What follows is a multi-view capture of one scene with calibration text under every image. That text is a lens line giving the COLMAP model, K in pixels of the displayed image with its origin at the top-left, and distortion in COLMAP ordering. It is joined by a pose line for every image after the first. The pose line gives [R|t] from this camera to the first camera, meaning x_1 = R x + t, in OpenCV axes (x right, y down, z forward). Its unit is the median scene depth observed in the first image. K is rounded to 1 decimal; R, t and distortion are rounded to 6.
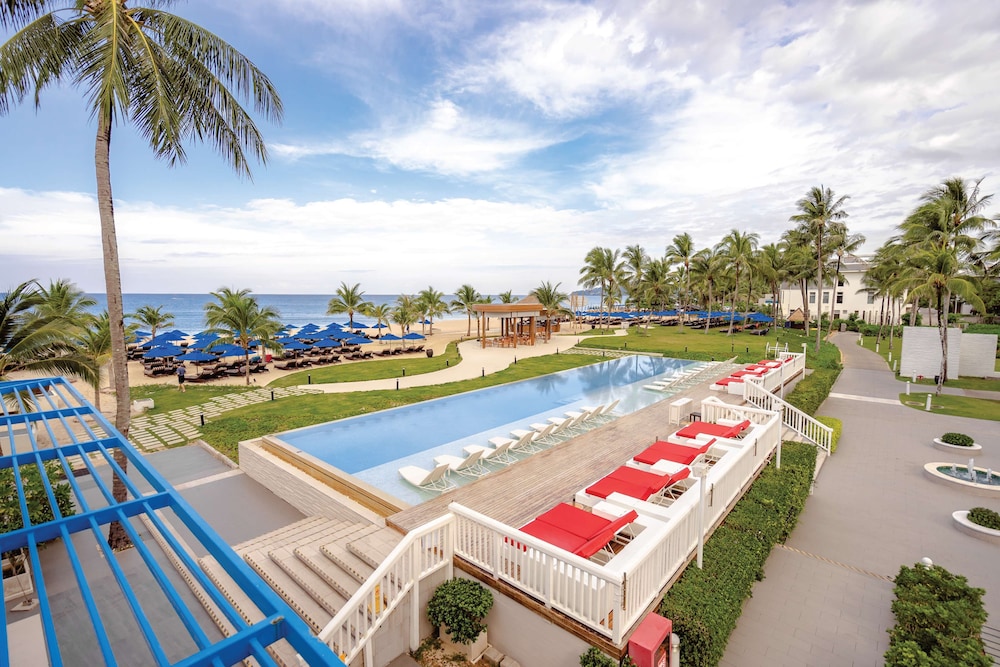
lens RADIAL K [[451.6, 0, 500.0], [0, 451.6, 333.5], [0, 0, 1]] dist [-0.000286, 0.000012]
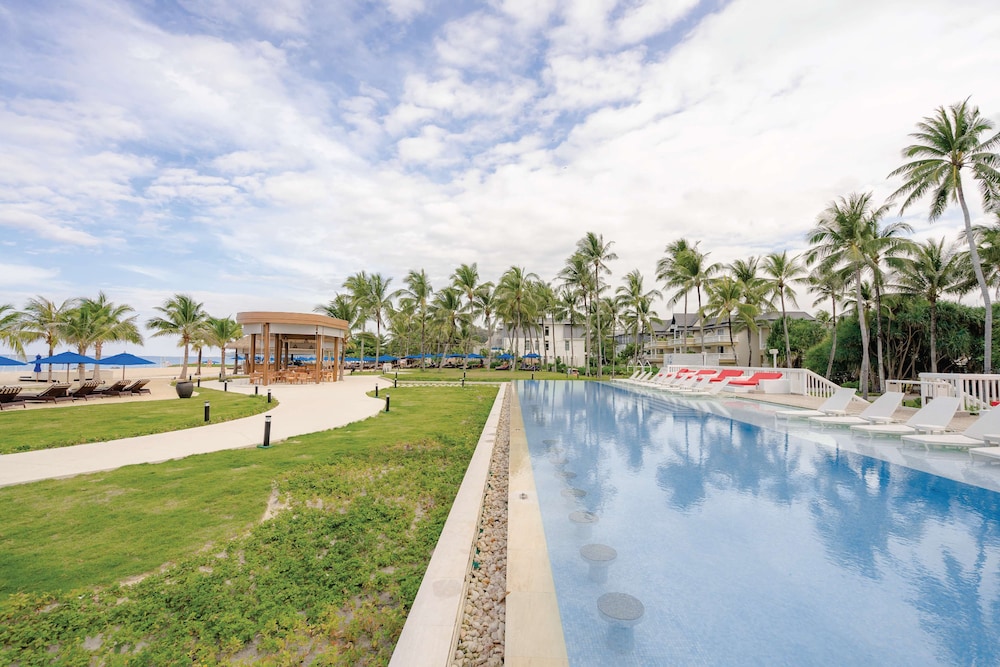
lens RADIAL K [[451.6, 0, 500.0], [0, 451.6, 333.5], [0, 0, 1]] dist [-0.000286, 0.000012]
pose [[0.761236, 0.042420, 0.647086, -0.140992], [0.048424, 0.991354, -0.121954, 0.039277], [-0.646665, 0.124170, 0.752600, 0.267151]]
